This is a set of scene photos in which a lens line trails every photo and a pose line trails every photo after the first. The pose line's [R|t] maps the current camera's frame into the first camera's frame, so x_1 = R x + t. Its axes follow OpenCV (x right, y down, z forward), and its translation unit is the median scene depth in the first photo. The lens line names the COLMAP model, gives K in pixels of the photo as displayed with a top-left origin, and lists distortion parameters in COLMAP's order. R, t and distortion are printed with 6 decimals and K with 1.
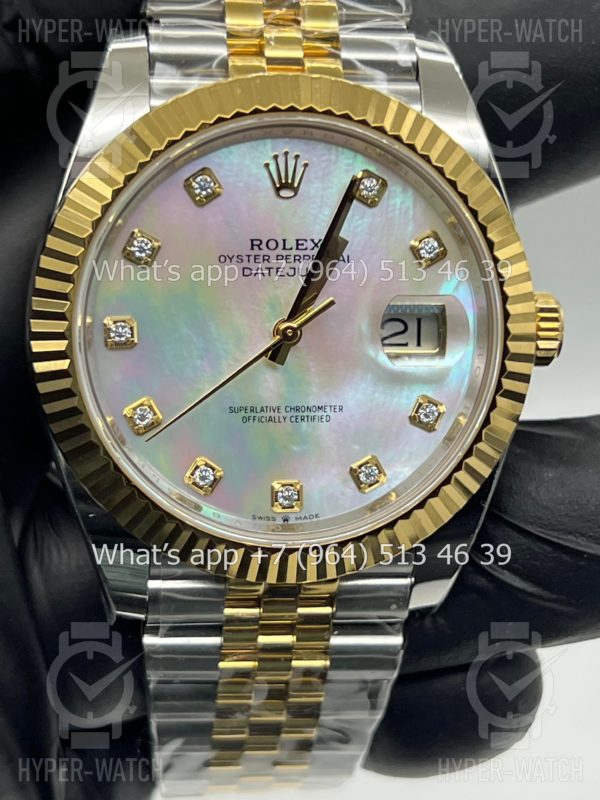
lens RADIAL K [[1777.2, 0, 294.0], [0, 1777.2, 404.0], [0, 0, 1]] dist [0.148293, 0.000000]
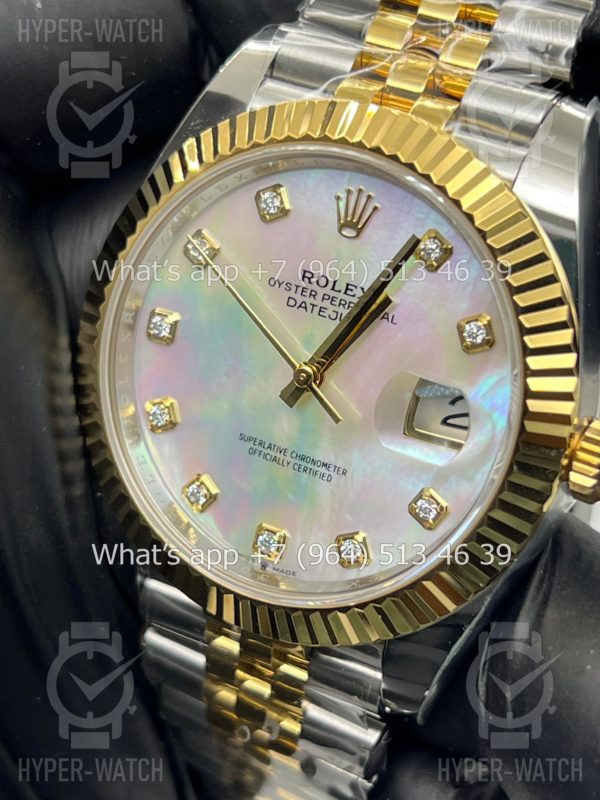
lens RADIAL K [[1777.2, 0, 302.6], [0, 1777.2, 396.4], [0, 0, 1]] dist [0.148293, 0.000000]
pose [[0.814683, 0.296468, -0.498395, 0.460088], [-0.283098, 0.953396, 0.104367, -0.126121], [0.506110, 0.056068, 0.860645, 0.196120]]
